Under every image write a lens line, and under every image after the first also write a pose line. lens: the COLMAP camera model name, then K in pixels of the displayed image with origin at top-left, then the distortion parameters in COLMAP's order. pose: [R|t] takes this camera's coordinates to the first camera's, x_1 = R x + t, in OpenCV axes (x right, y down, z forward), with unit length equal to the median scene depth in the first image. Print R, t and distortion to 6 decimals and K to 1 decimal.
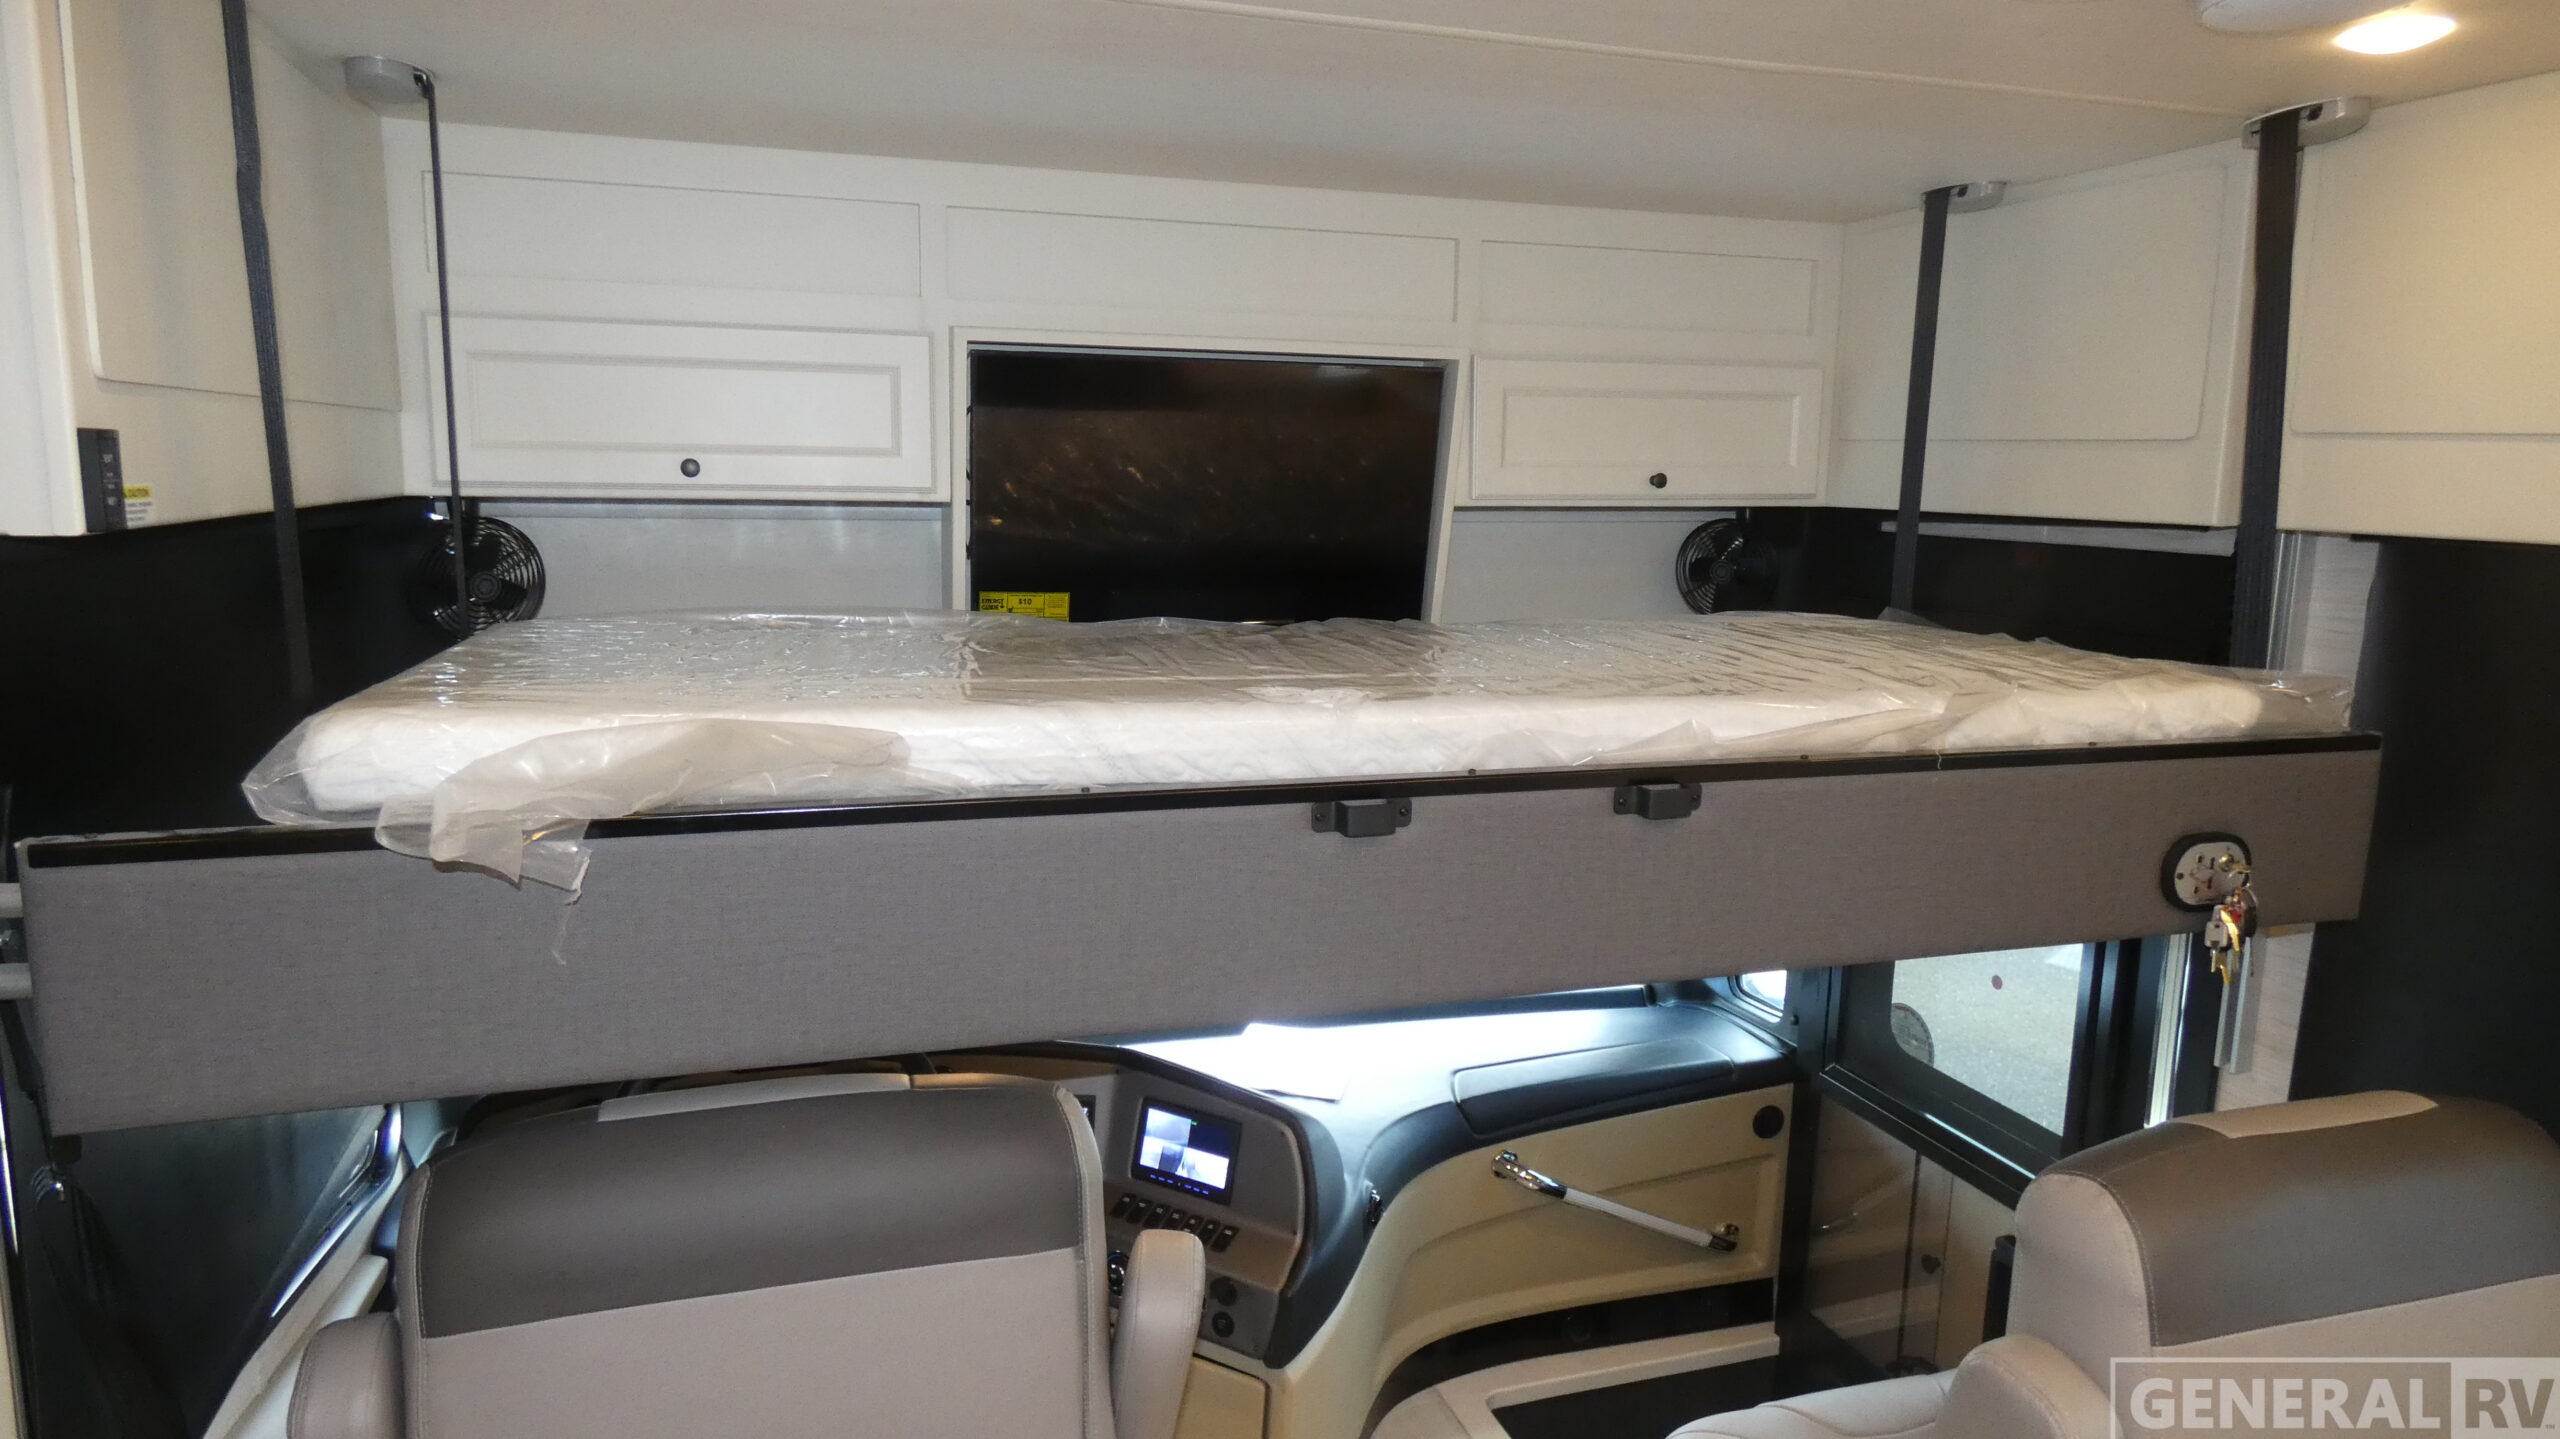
lens RADIAL K [[1527.8, 0, 1283.2], [0, 1527.8, 715.0], [0, 0, 1]] dist [0.000500, -0.002292]
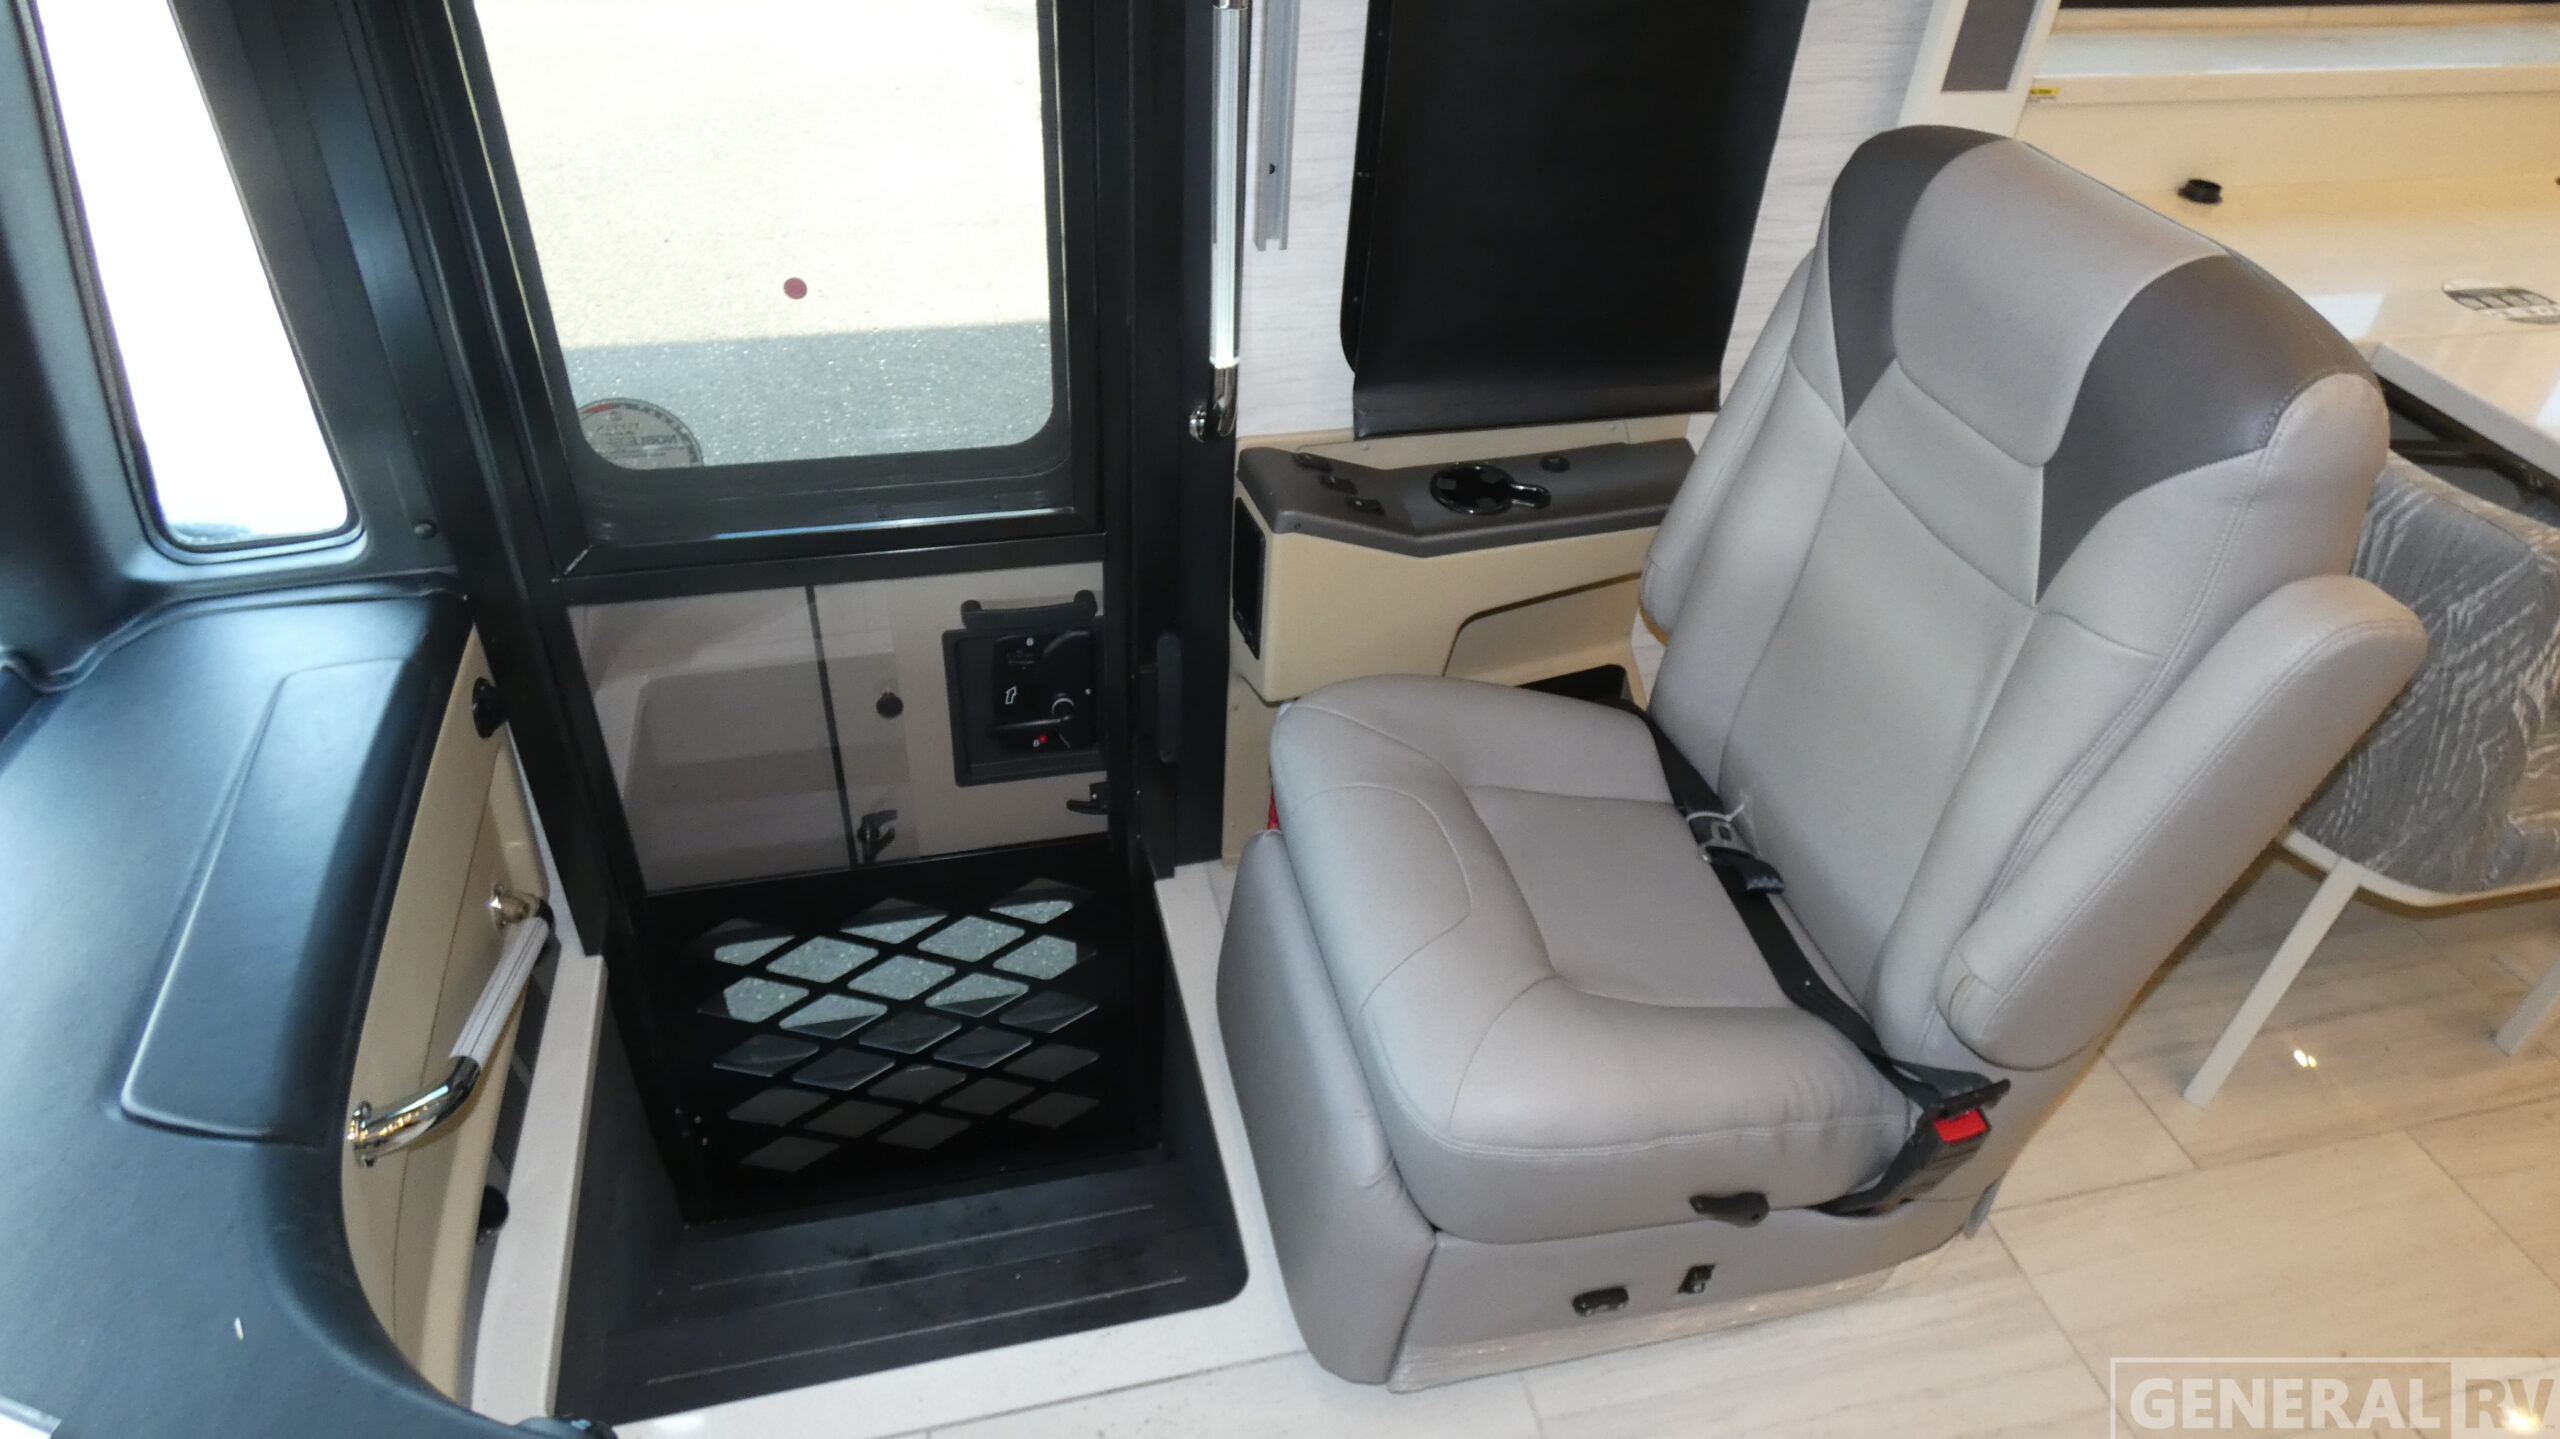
lens RADIAL K [[1531.8, 0, 1280.0], [0, 1531.8, 719.5], [0, 0, 1]] dist [-0.004511, -0.005470]
pose [[0.075196, -0.633543, 0.770045, -0.120025], [0.121988, 0.772275, 0.623466, -0.058213], [-0.989679, 0.047054, 0.135357, 0.746273]]
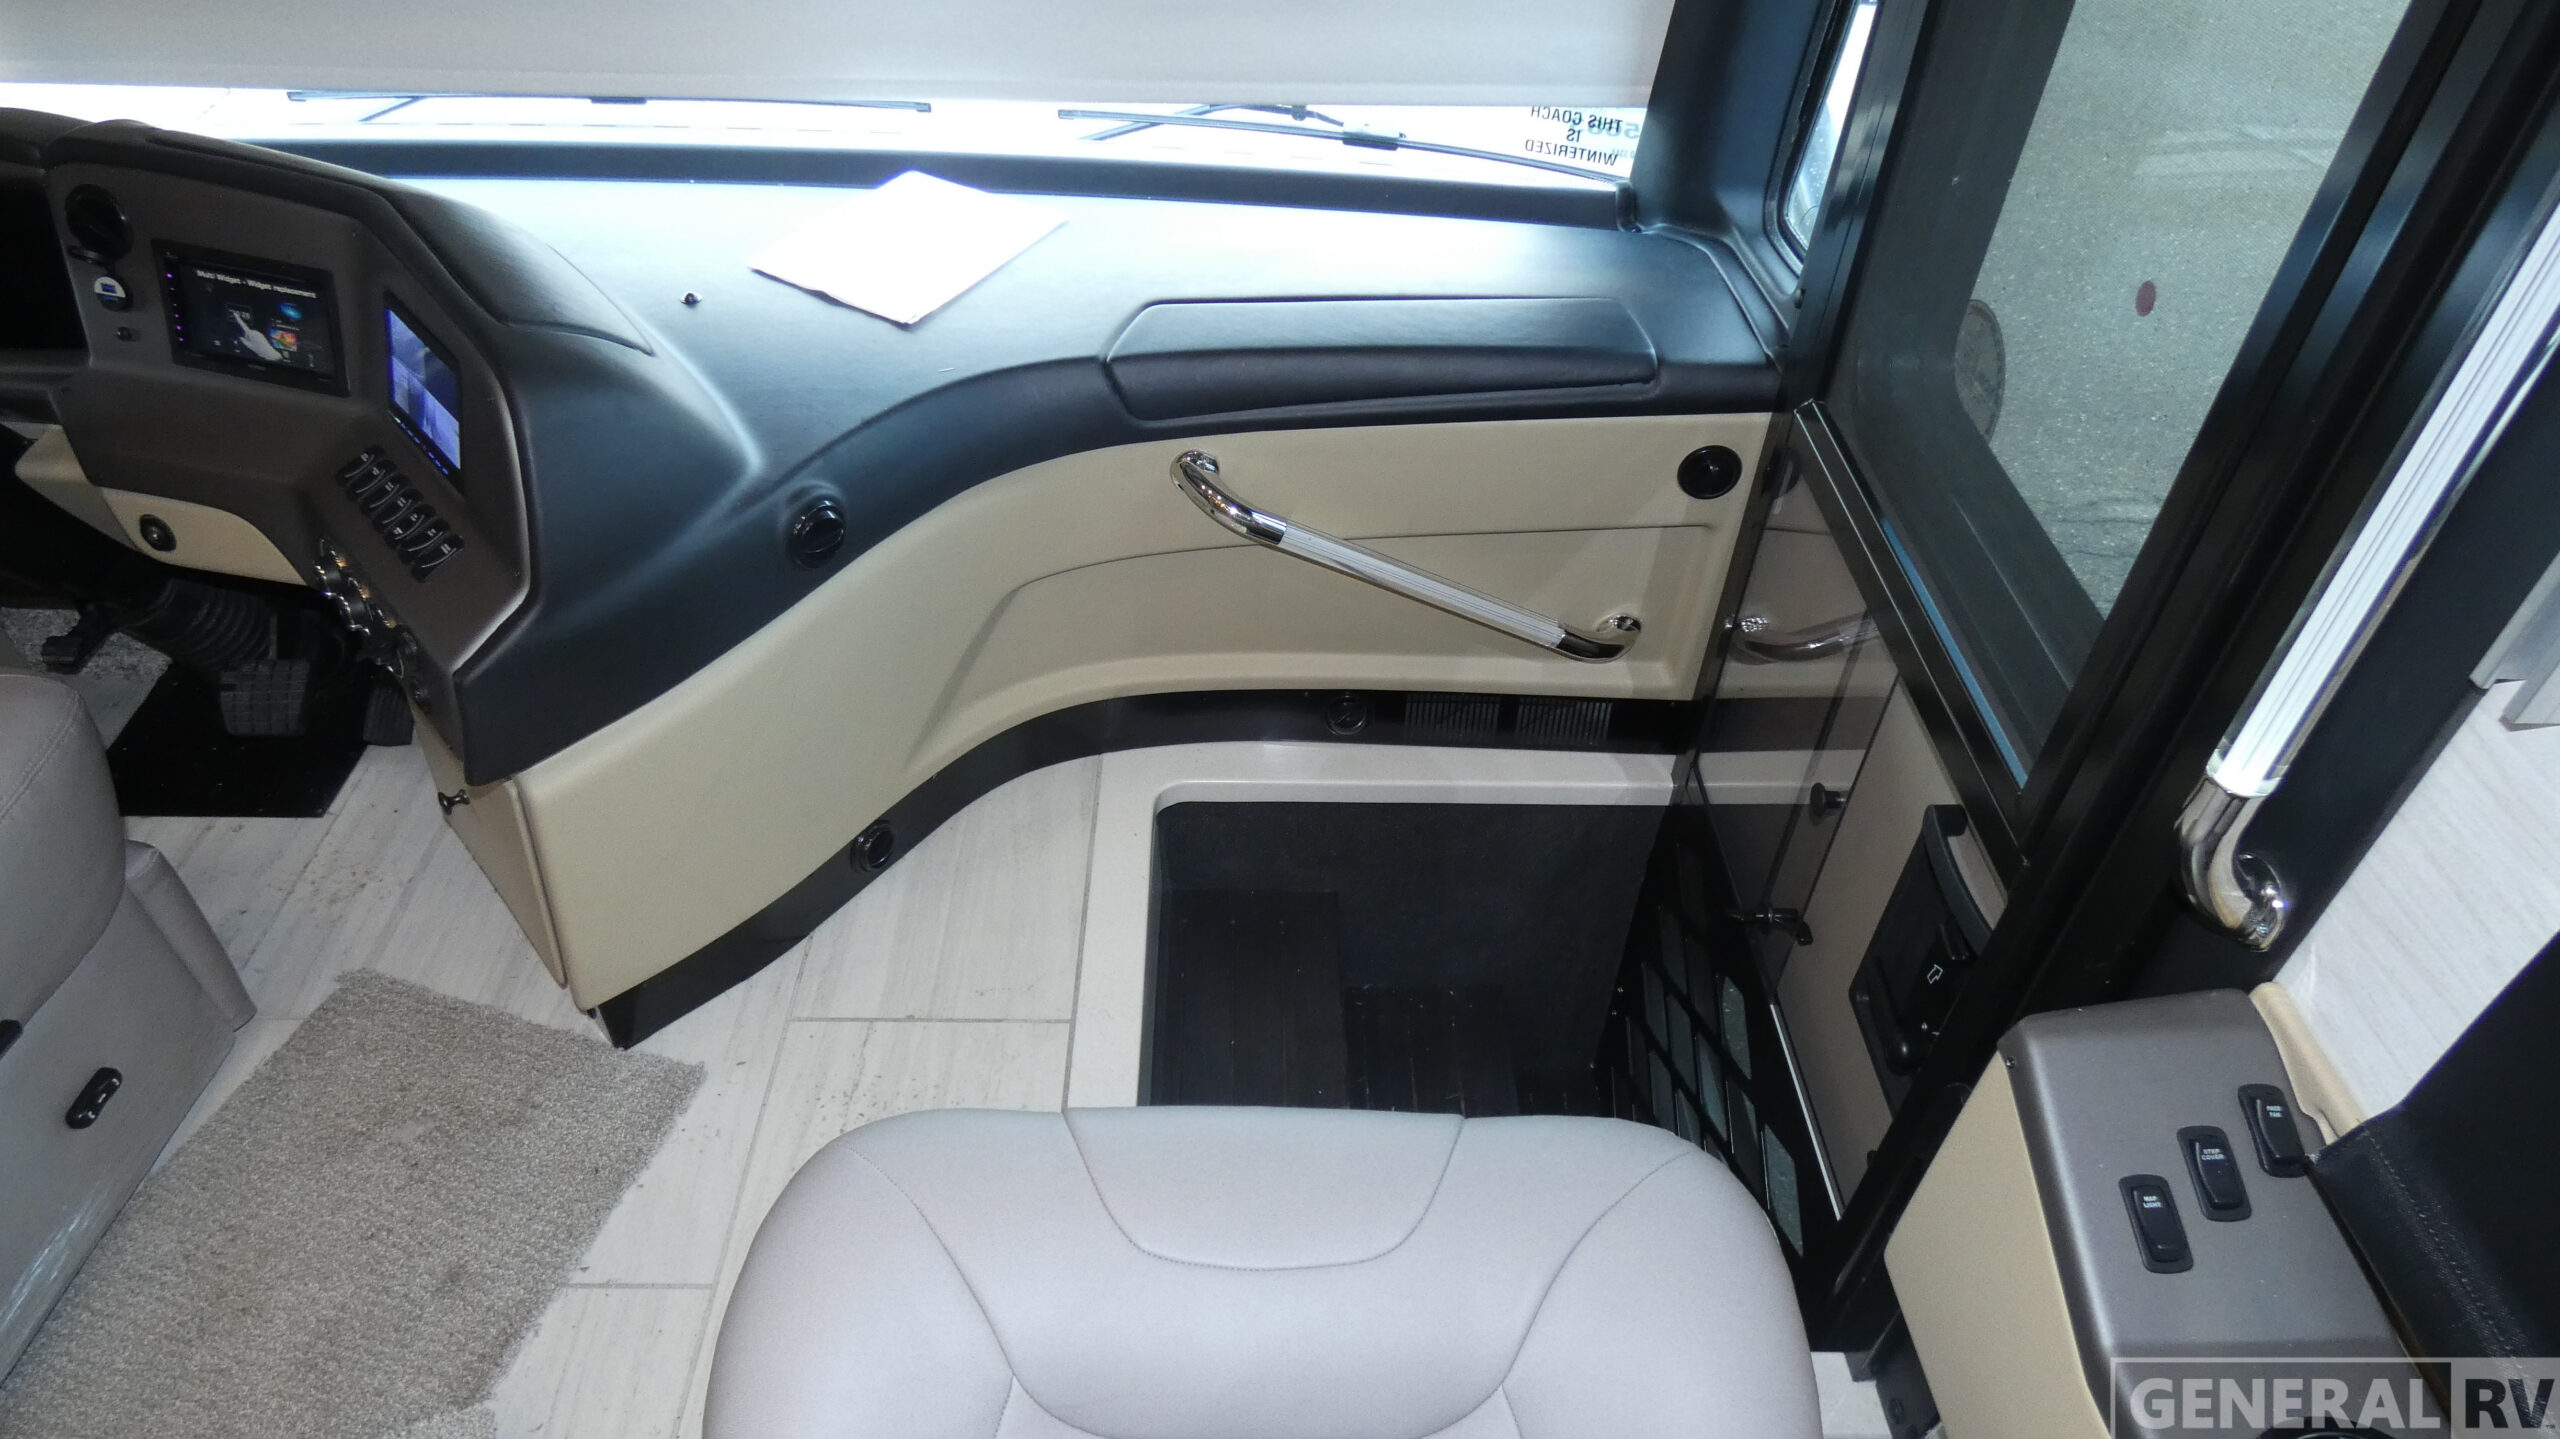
lens RADIAL K [[1531.8, 0, 1280.0], [0, 1531.8, 719.5], [0, 0, 1]] dist [-0.004511, -0.005470]
pose [[0.955435, 0.203974, -0.213398, 0.362053], [-0.058629, 0.839603, 0.540027, 0.059751], [0.289321, -0.503450, 0.814145, 0.540657]]
